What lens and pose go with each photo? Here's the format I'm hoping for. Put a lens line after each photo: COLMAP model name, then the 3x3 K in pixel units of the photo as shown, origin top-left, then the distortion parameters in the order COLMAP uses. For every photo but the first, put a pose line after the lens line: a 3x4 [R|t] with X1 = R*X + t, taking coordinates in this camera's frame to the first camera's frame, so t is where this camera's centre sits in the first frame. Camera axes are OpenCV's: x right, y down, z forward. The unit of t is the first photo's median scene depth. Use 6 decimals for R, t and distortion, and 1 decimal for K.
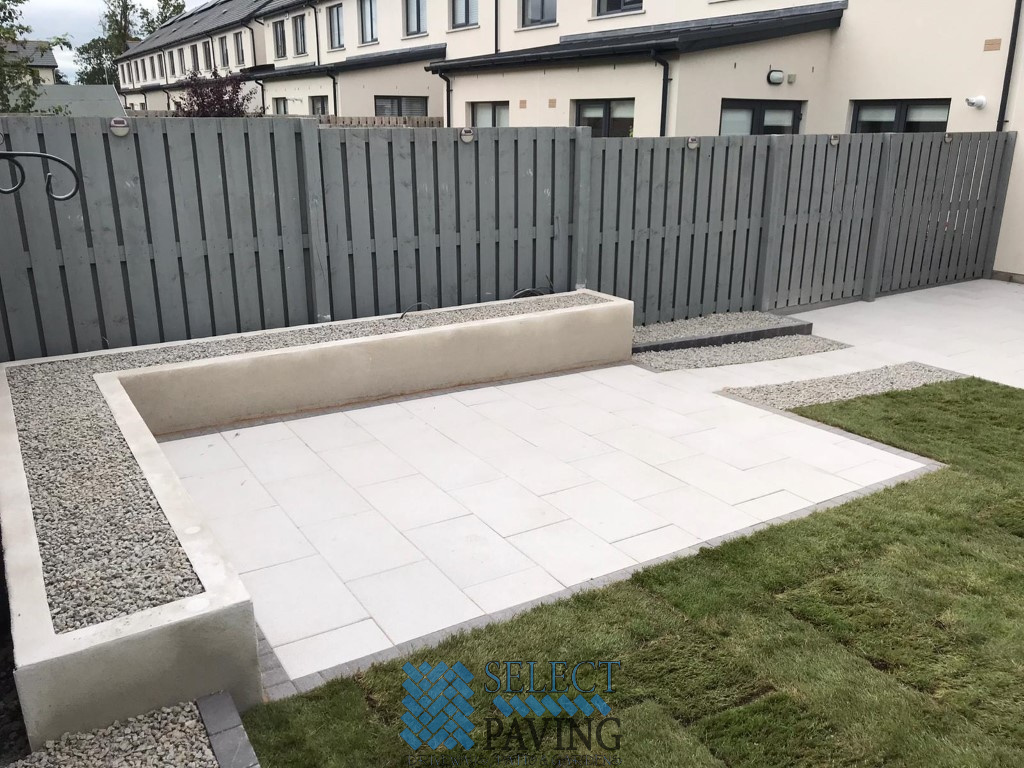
lens RADIAL K [[848.7, 0, 514.5], [0, 848.7, 370.6], [0, 0, 1]] dist [0.047541, -0.046766]
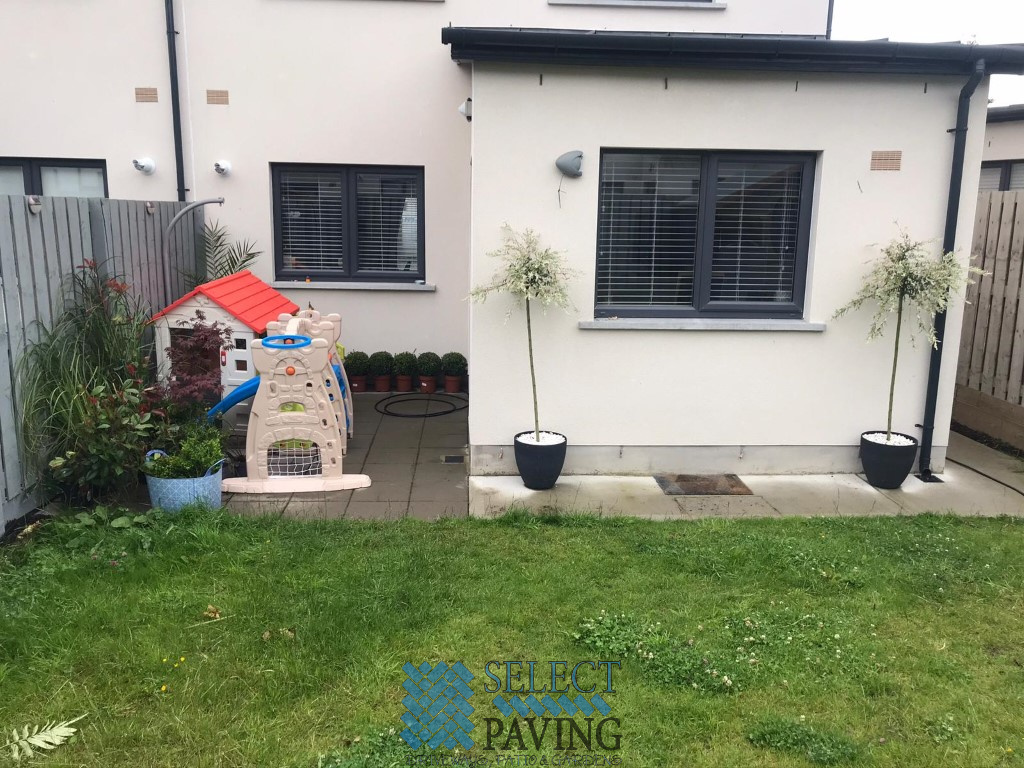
lens RADIAL K [[836.7, 0, 516.2], [0, 836.7, 384.6], [0, 0, 1]] dist [0.015639, -0.010704]
pose [[0.478982, -0.172662, 0.860677, 0.008471], [0.238217, 0.969239, 0.061870, -0.140531], [-0.844884, 0.175393, 0.505379, 0.597228]]
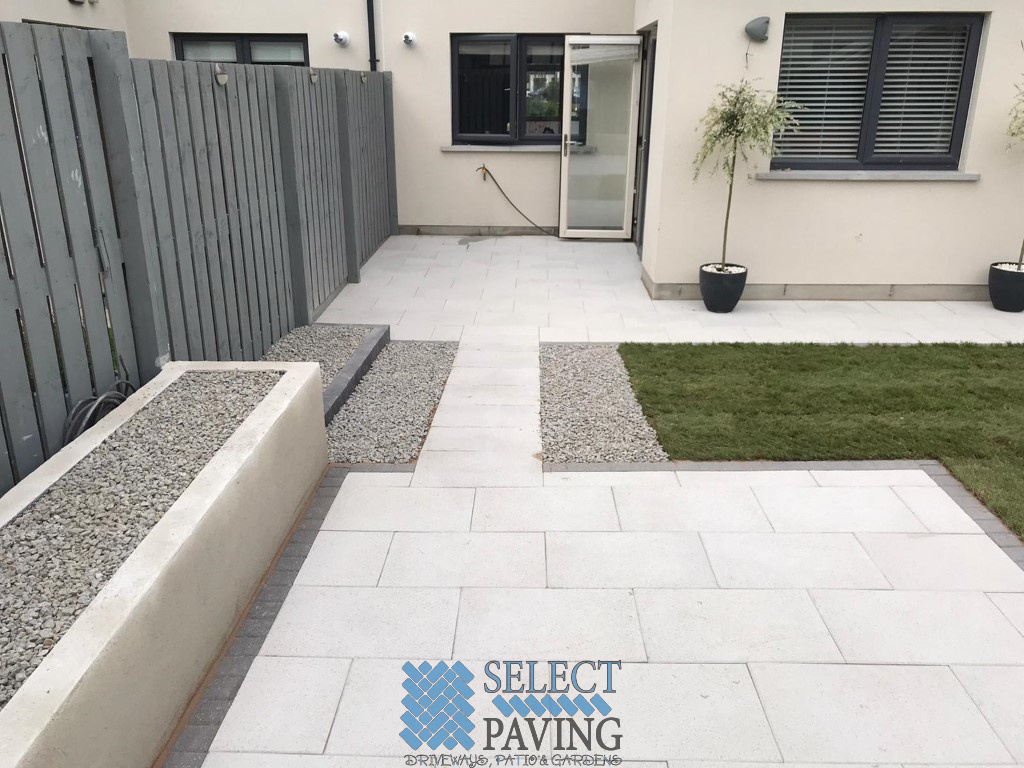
lens RADIAL K [[836.7, 0, 516.2], [0, 836.7, 384.6], [0, 0, 1]] dist [0.015639, -0.010704]
pose [[0.553403, -0.287667, 0.781661, -0.227027], [0.240200, 0.953713, 0.180928, -0.144256], [-0.797527, 0.087629, 0.596885, 0.624661]]
